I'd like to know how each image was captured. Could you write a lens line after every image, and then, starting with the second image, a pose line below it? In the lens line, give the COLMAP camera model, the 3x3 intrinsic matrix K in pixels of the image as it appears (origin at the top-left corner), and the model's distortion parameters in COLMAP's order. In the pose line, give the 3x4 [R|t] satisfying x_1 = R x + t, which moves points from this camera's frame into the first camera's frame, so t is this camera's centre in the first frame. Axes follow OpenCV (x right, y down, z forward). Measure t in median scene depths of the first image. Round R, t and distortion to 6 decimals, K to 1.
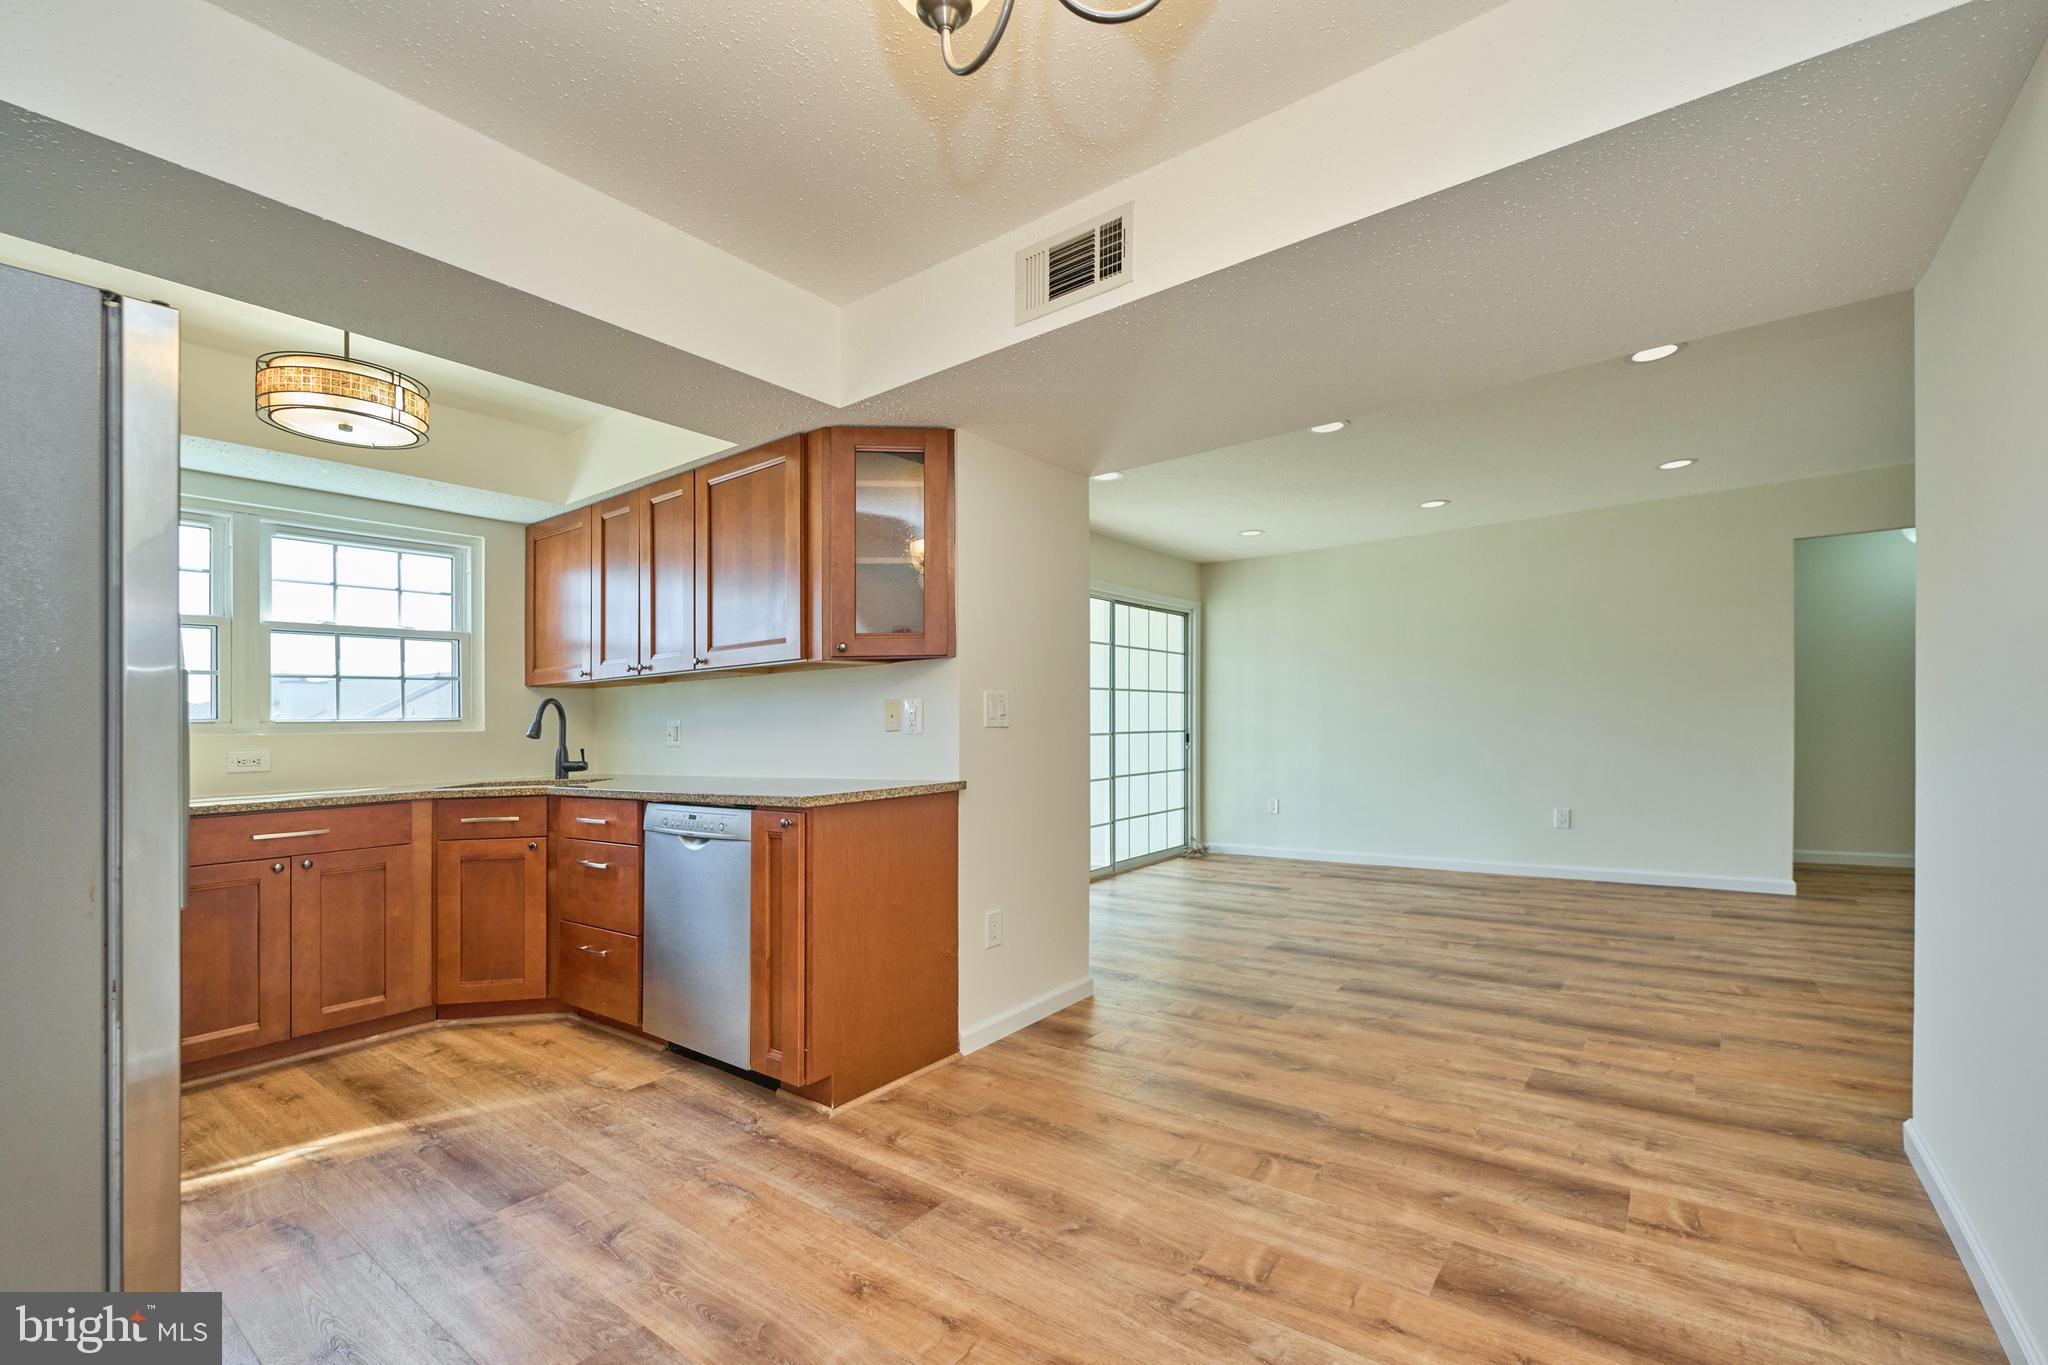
lens RADIAL K [[839.8, 0, 1019.3], [0, 839.8, 729.7], [0, 0, 1]] dist [-0.030480, 0.000158]
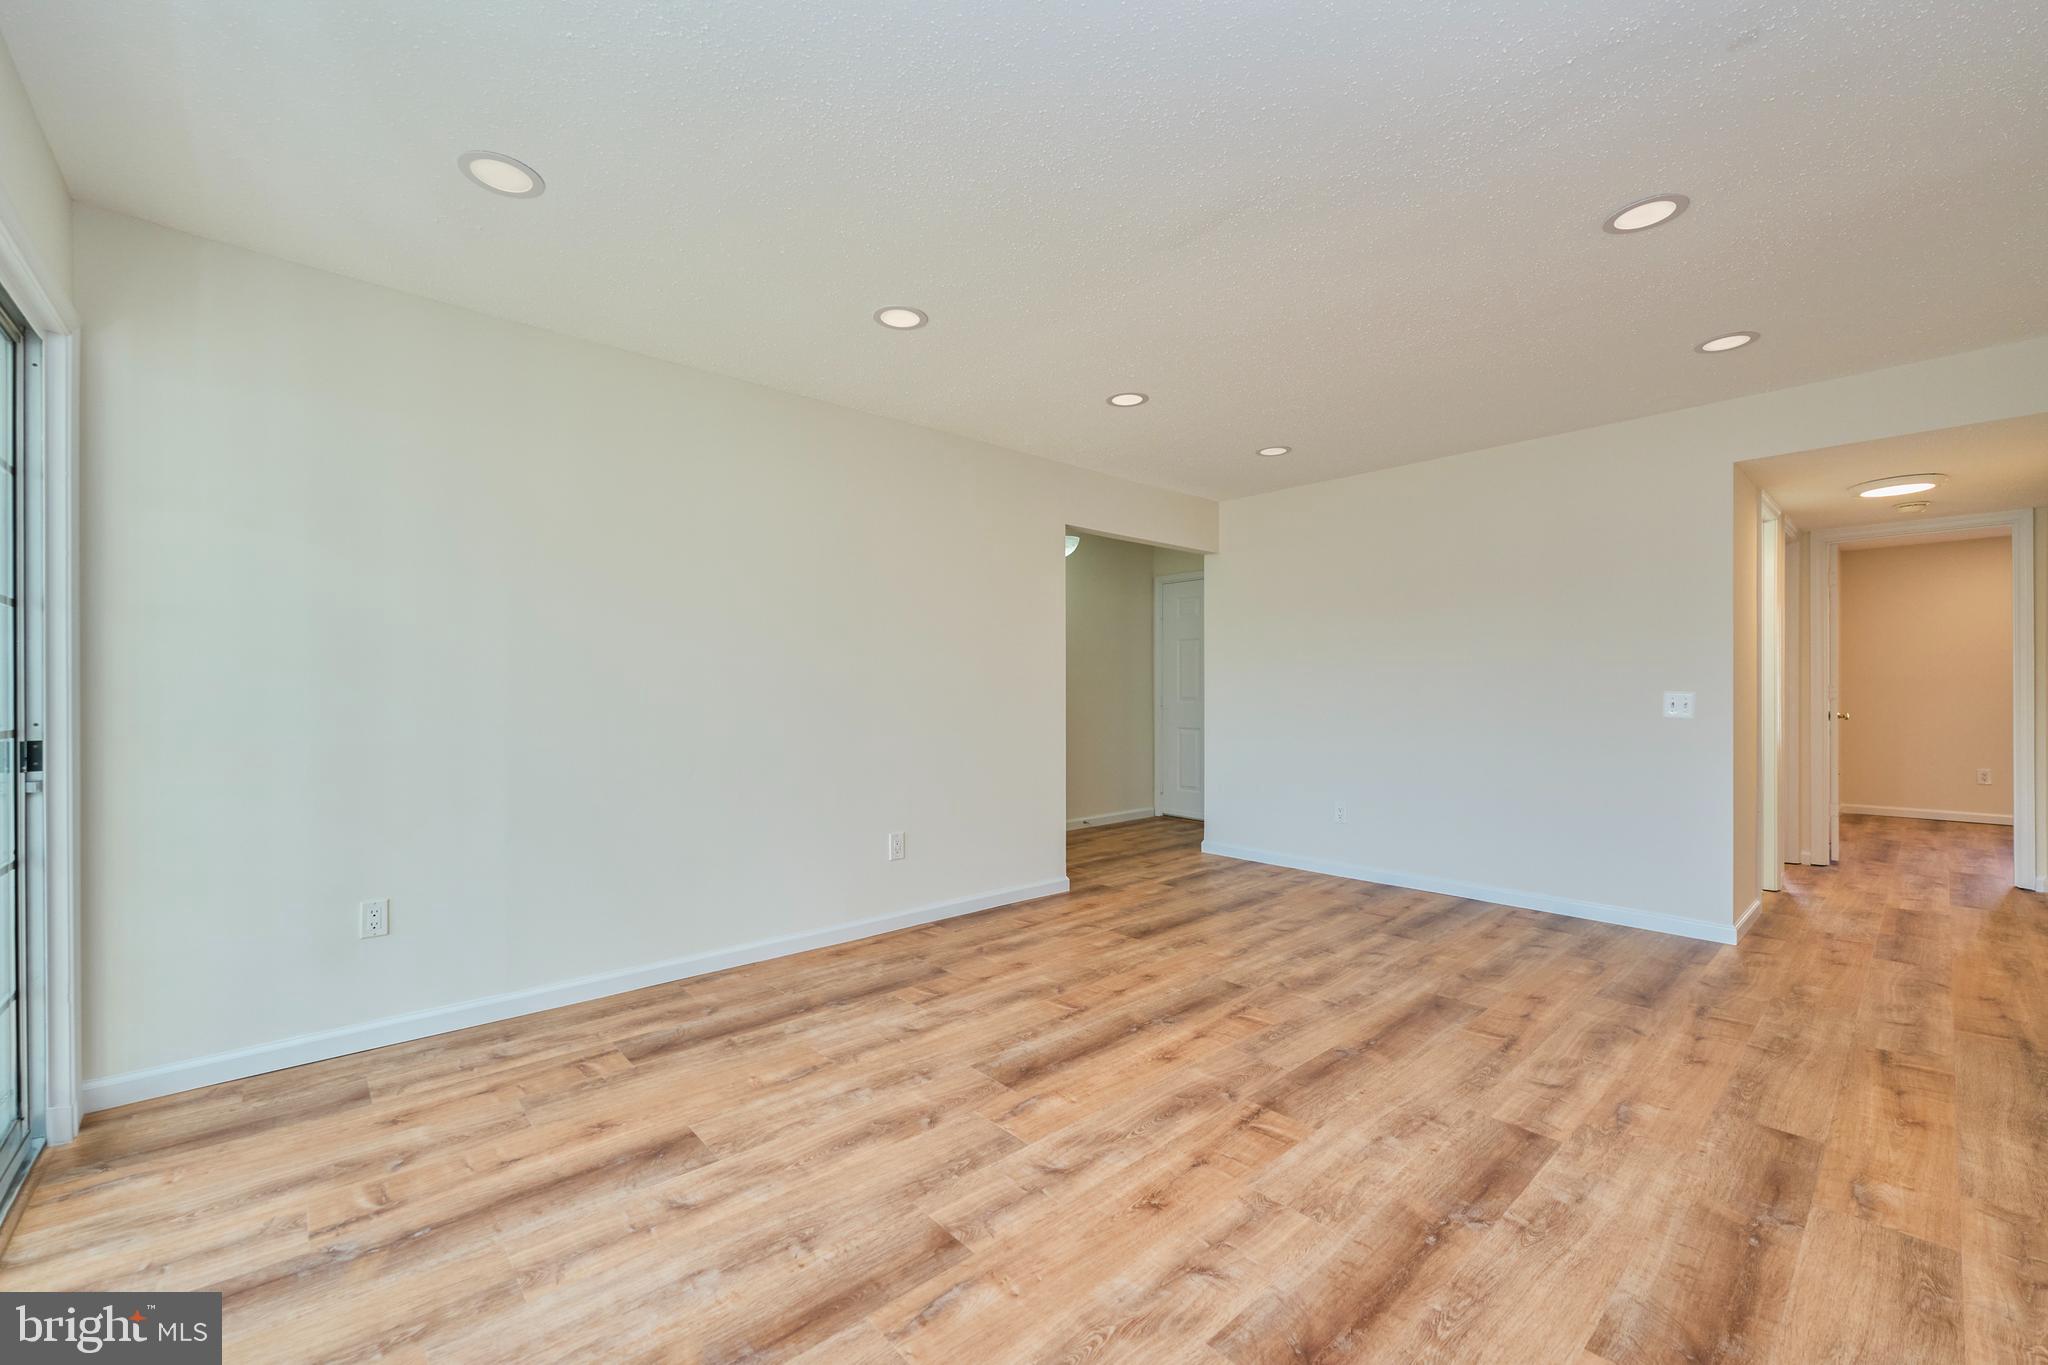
lens RADIAL K [[837.9, 0, 1003.5], [0, 837.9, 703.1], [0, 0, 1]] dist [0.003414, 0.000282]
pose [[0.179140, 0.010376, 0.983769, -0.069115], [-0.000725, 0.999946, -0.010415, -0.016030], [-0.983823, 0.001153, 0.179138, 1.390094]]
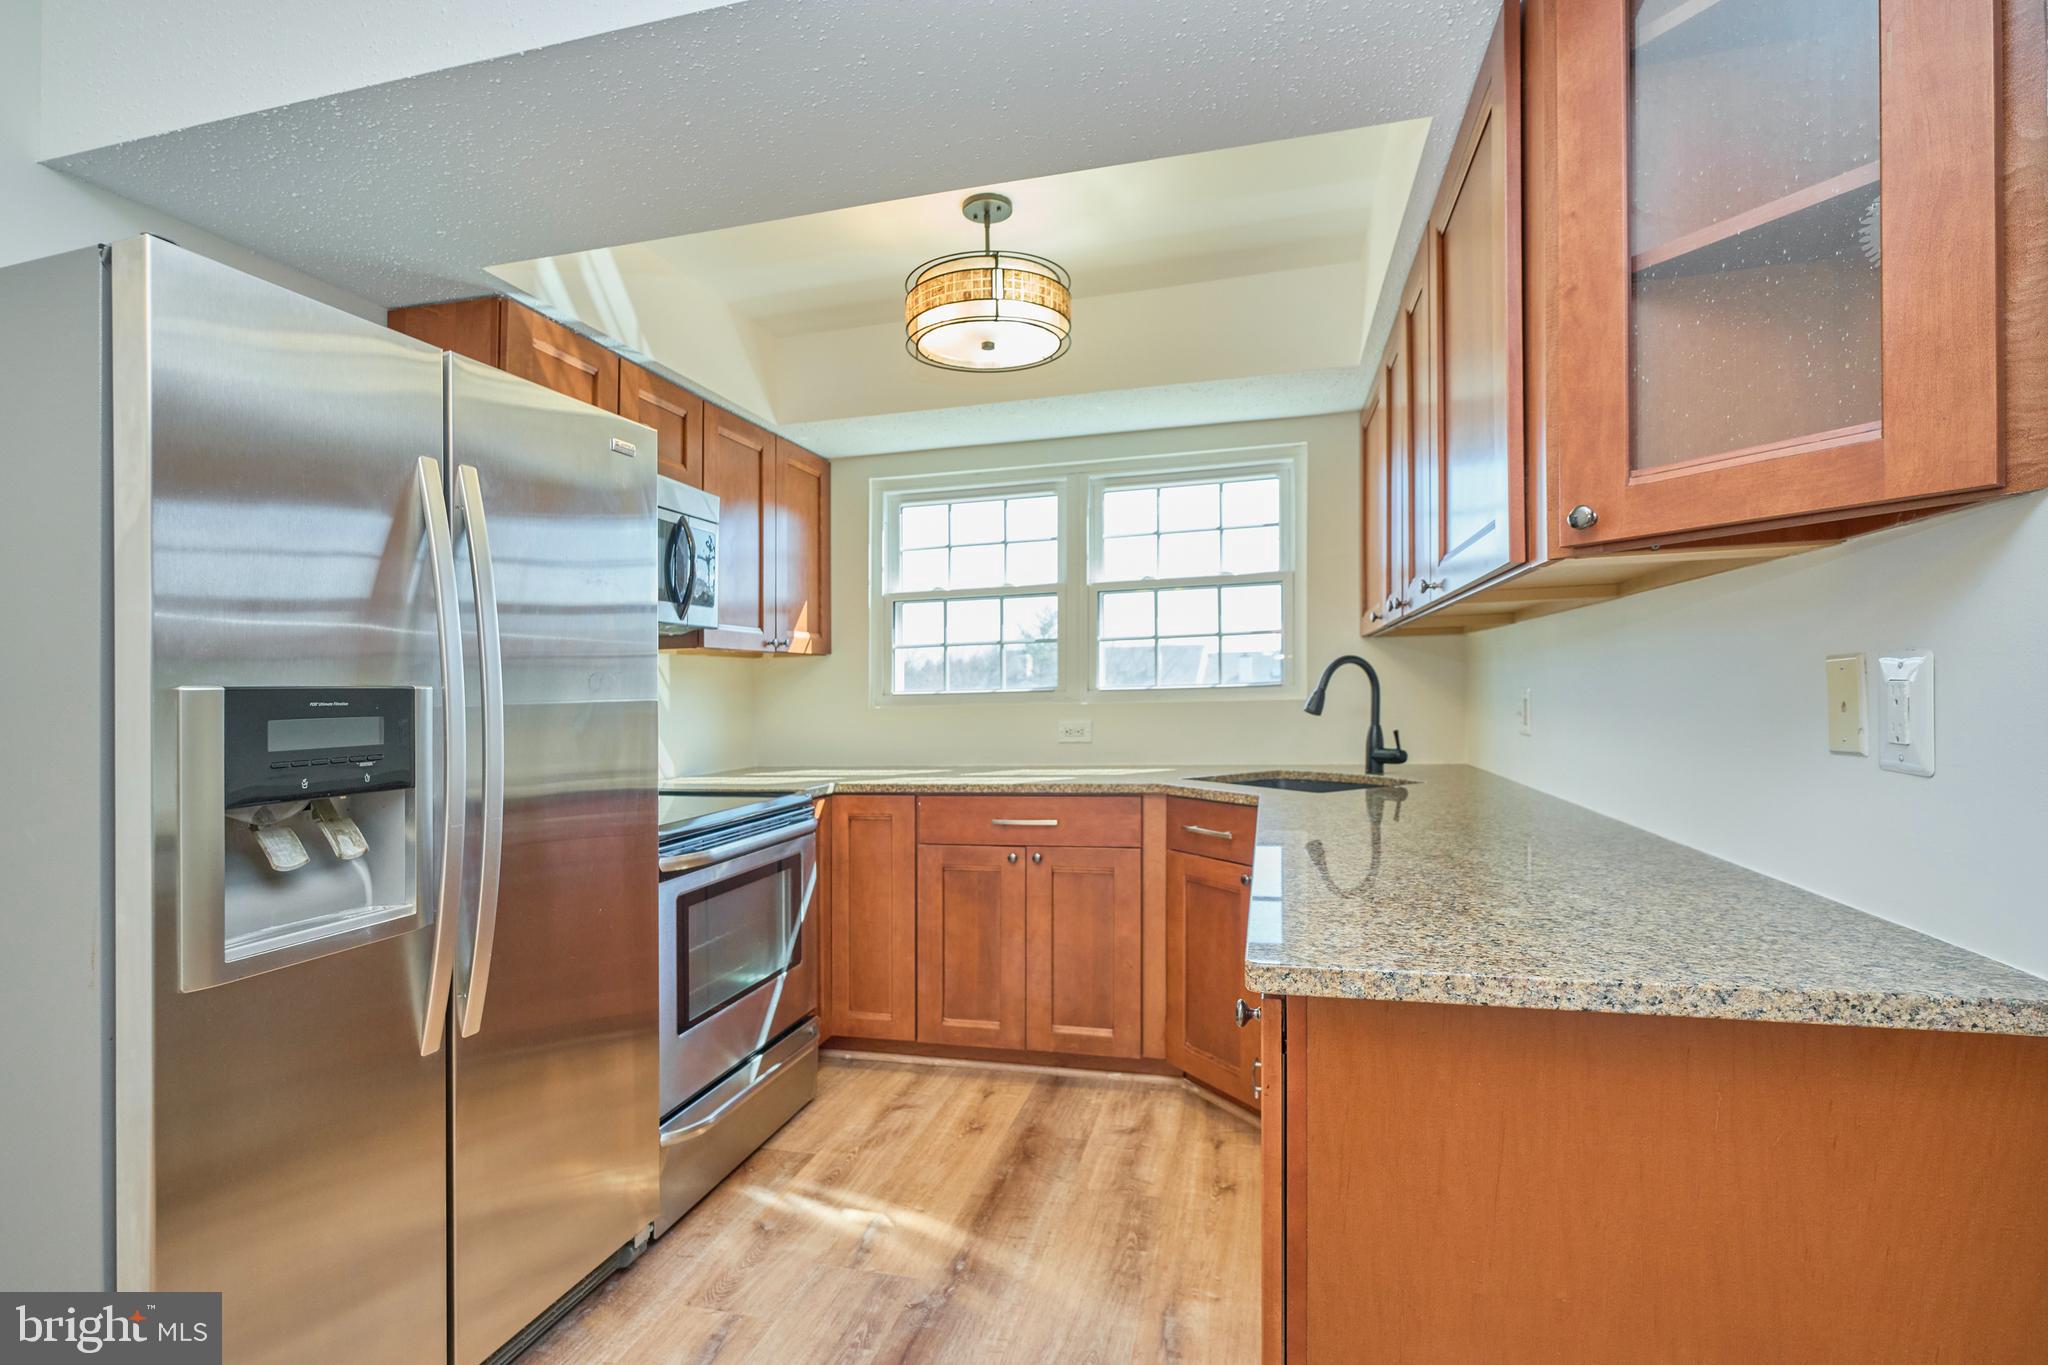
lens RADIAL K [[947.0, 0, 1024.0], [0, 947.0, 682.5], [0, 0, 1]] dist [0.015014, -0.000006]
pose [[0.387676, 0.003112, -0.921790, 0.058678], [0.013813, 0.999862, 0.009184, -0.030981], [0.921692, -0.016293, 0.387580, 0.533211]]
